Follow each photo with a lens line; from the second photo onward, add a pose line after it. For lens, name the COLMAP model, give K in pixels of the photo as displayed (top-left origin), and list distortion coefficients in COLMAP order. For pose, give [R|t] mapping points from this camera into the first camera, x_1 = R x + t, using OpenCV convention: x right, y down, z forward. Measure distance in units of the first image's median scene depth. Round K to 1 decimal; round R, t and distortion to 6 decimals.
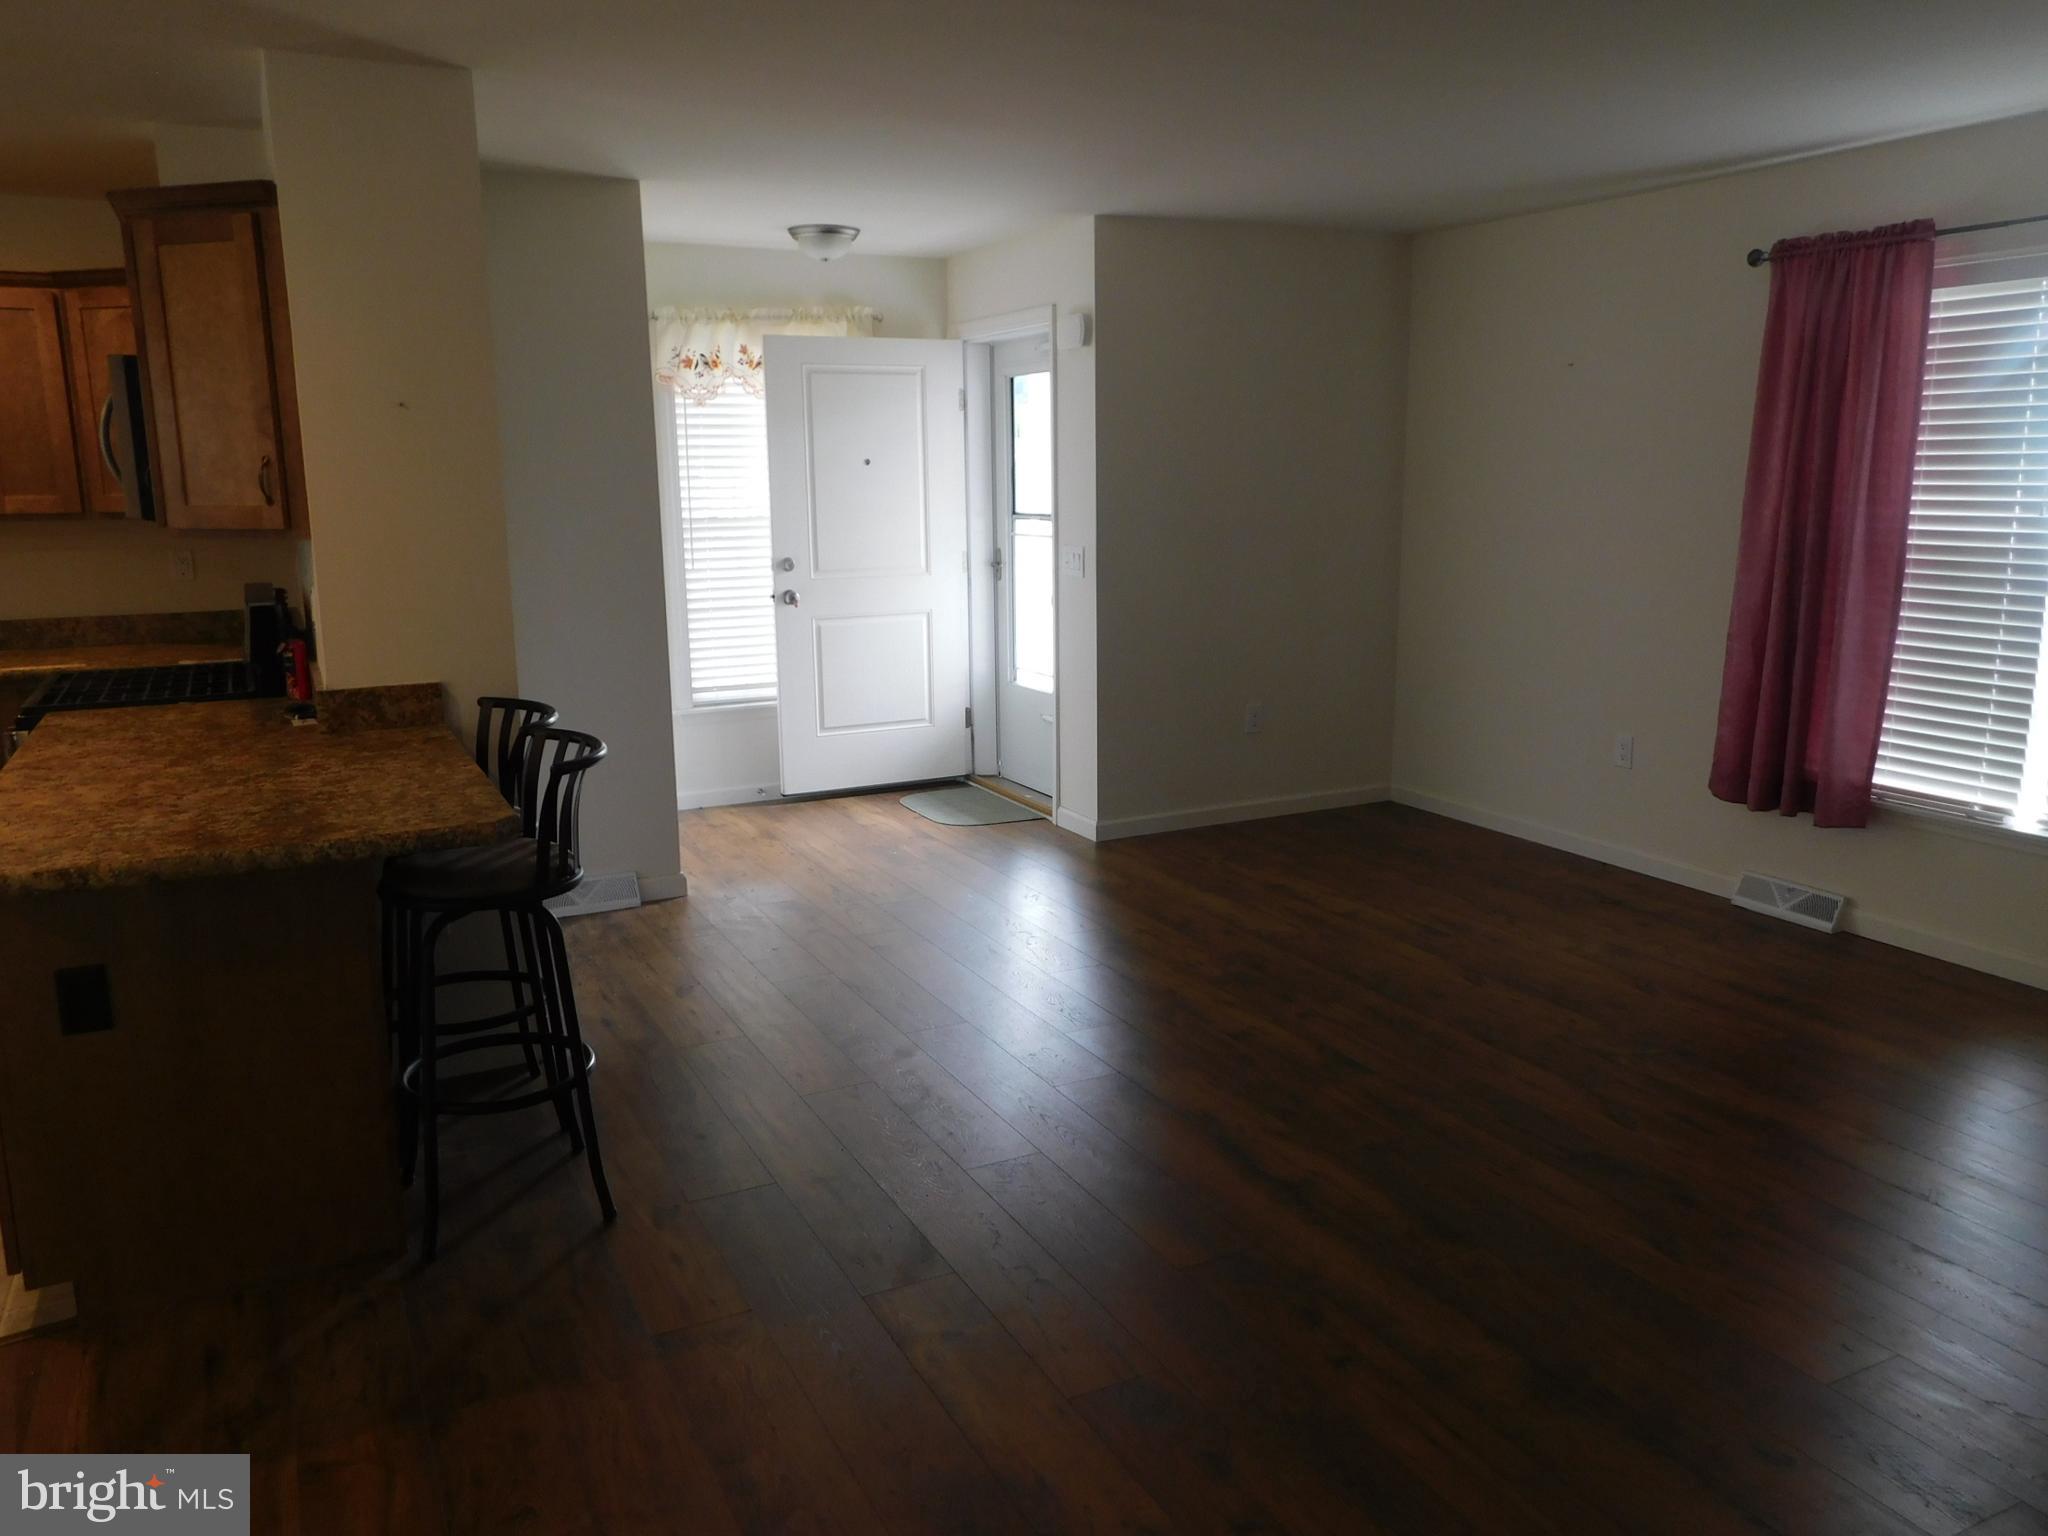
lens RADIAL K [[1509.8, 0, 1028.2], [0, 1509.8, 769.6], [0, 0, 1]] dist [-0.011253, 0.012425]
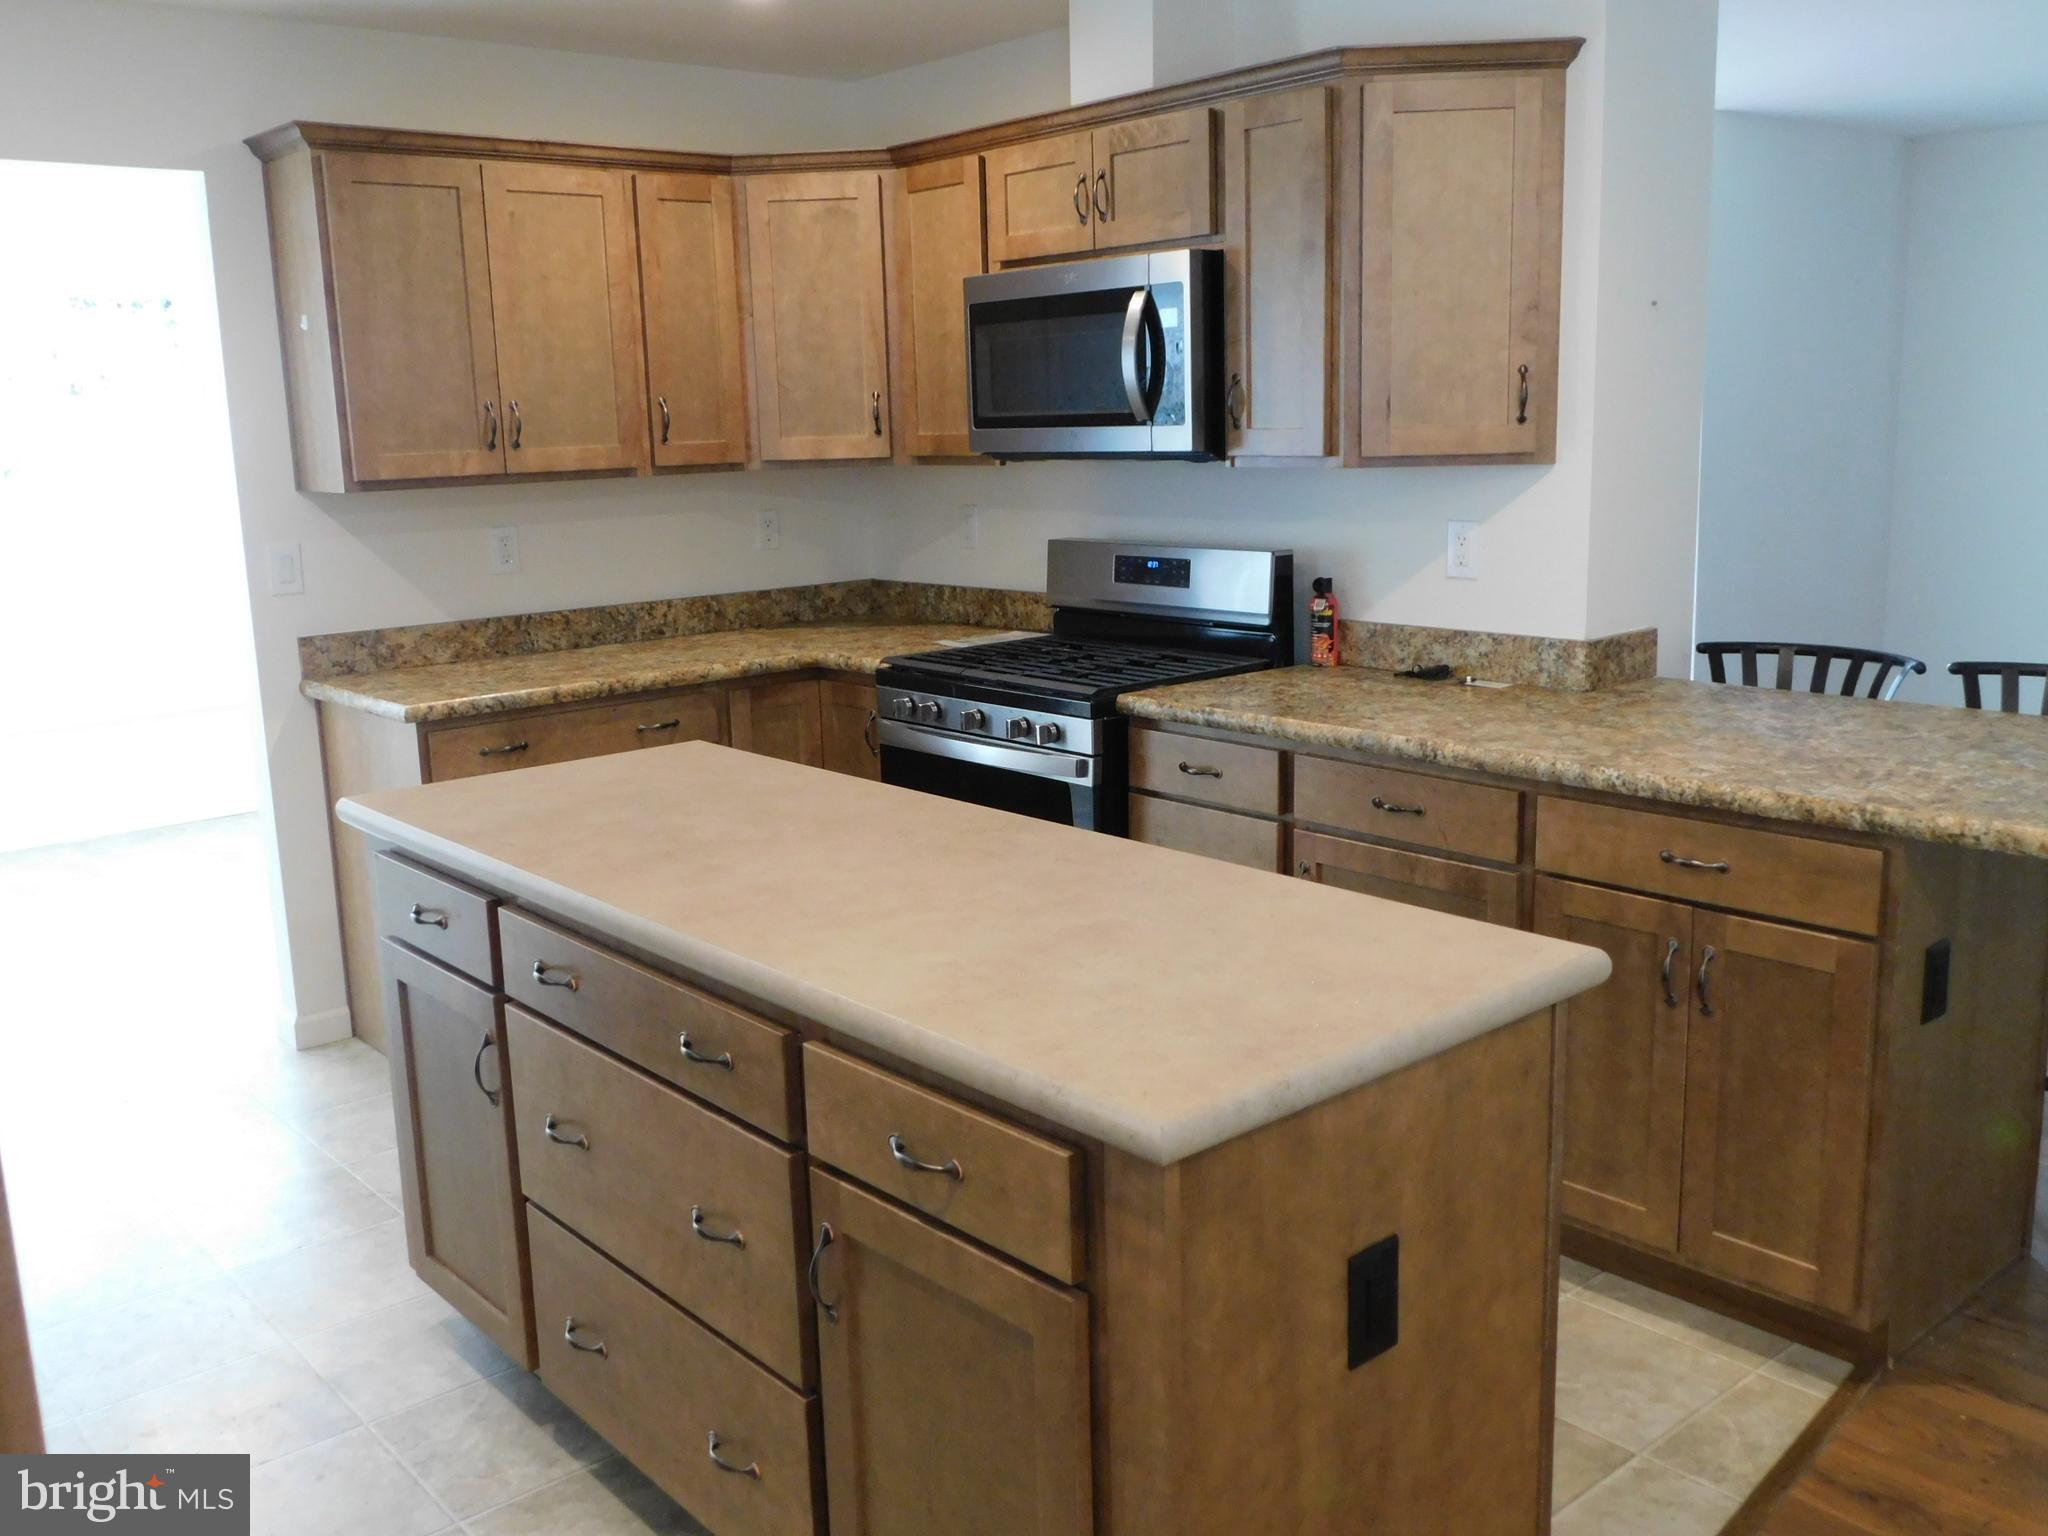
lens RADIAL K [[1791.2, 0, 1031.9], [0, 1791.2, 758.0], [0, 0, 1]] dist [-0.003739, -0.017493]
pose [[0.971498, -0.067086, 0.227355, -0.678094], [0.069646, 0.997566, -0.003245, -0.003538], [-0.226584, 0.018987, 0.973807, 0.059931]]
